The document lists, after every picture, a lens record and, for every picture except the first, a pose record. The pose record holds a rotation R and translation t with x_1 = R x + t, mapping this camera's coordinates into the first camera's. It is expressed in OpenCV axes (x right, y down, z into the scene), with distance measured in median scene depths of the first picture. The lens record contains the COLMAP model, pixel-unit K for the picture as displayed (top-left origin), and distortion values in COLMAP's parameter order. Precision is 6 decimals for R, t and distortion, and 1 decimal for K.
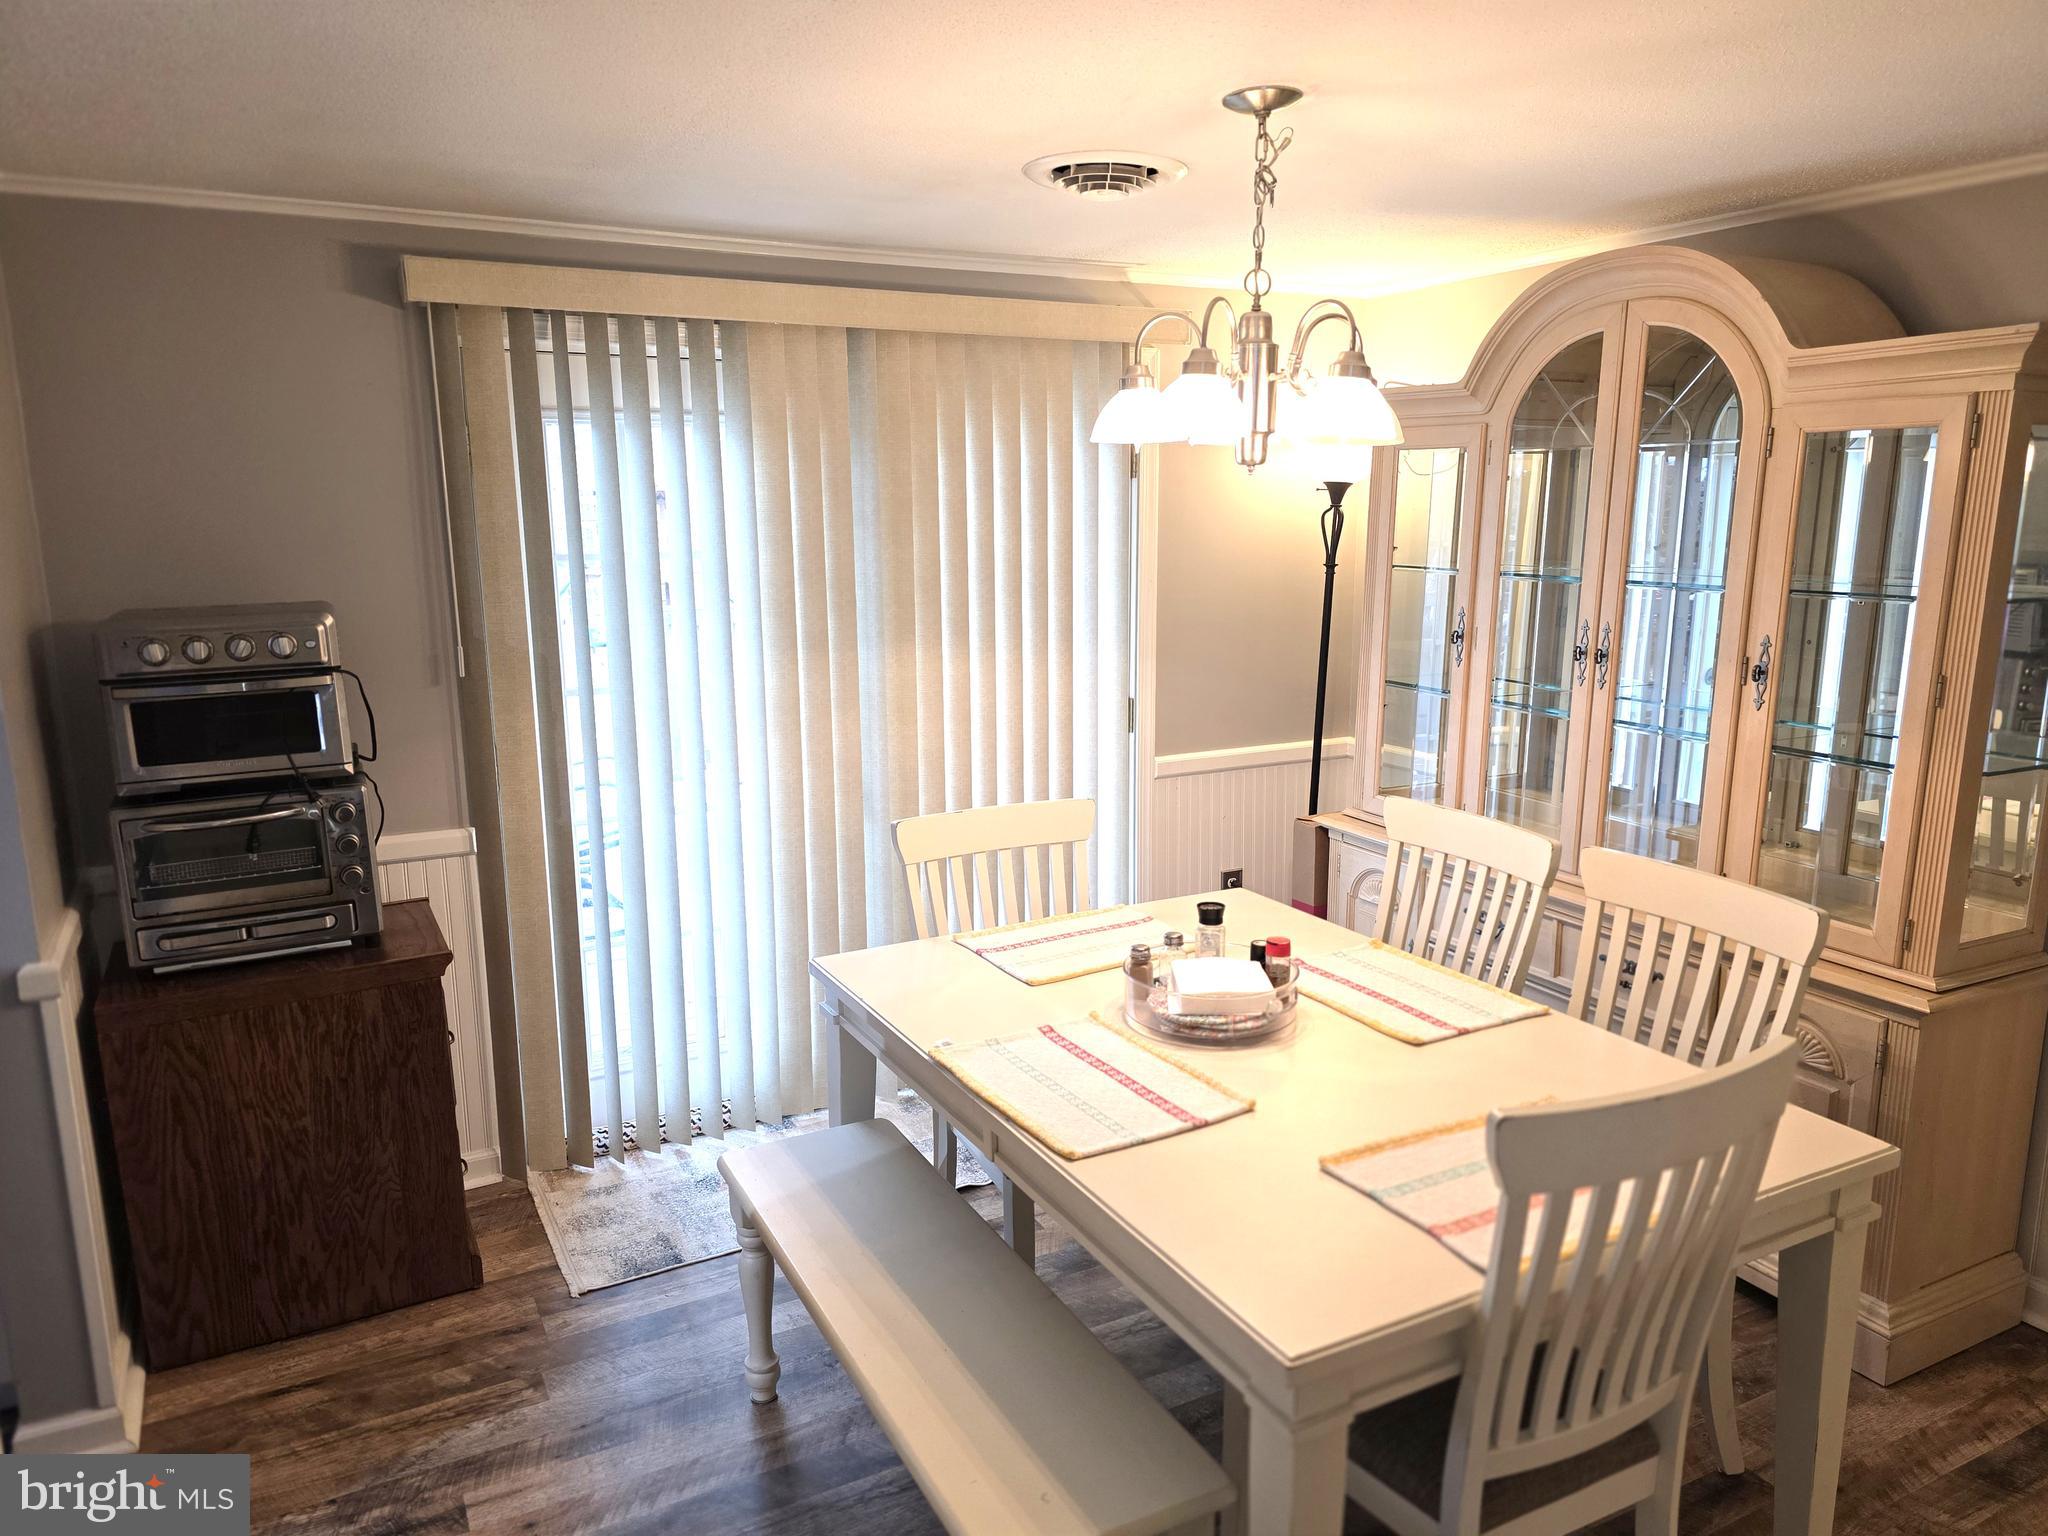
lens RADIAL K [[1353.6, 0, 997.7], [0, 1353.6, 776.5], [0, 0, 1]] dist [-0.045819, -0.001176]
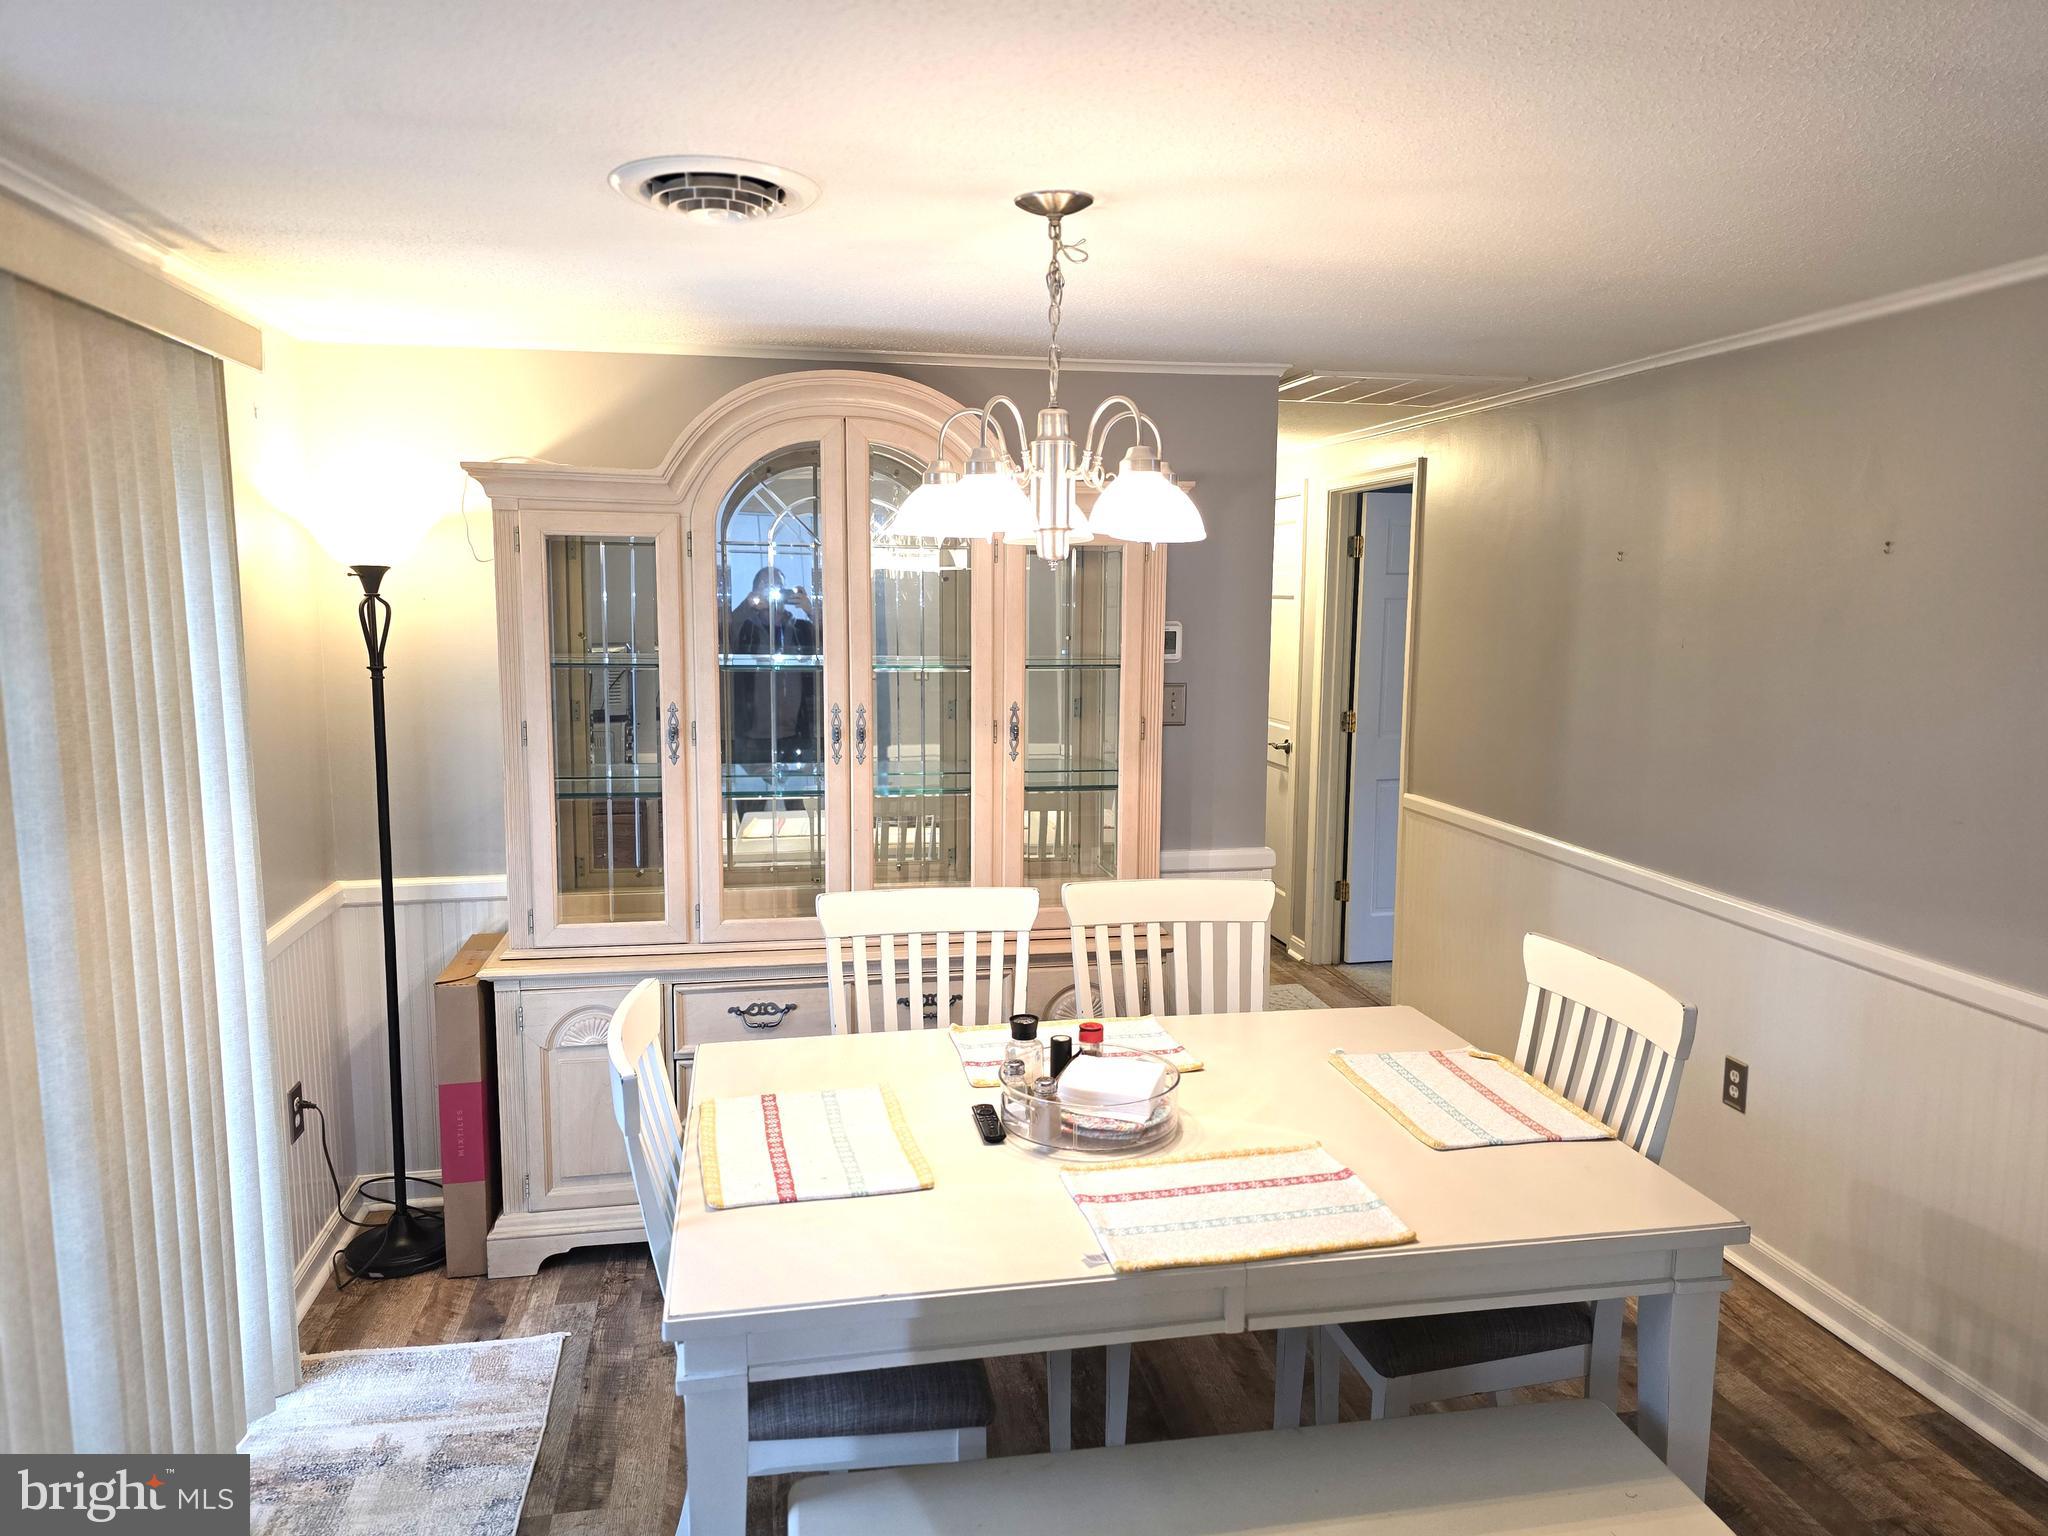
lens RADIAL K [[1353.6, 0, 997.7], [0, 1353.6, 776.5], [0, 0, 1]] dist [-0.045819, -0.001176]
pose [[0.287210, -0.118006, 0.950571, -0.667413], [0.175508, 0.982065, 0.068887, -0.129452], [-0.941651, 0.147048, 0.302770, 0.647325]]
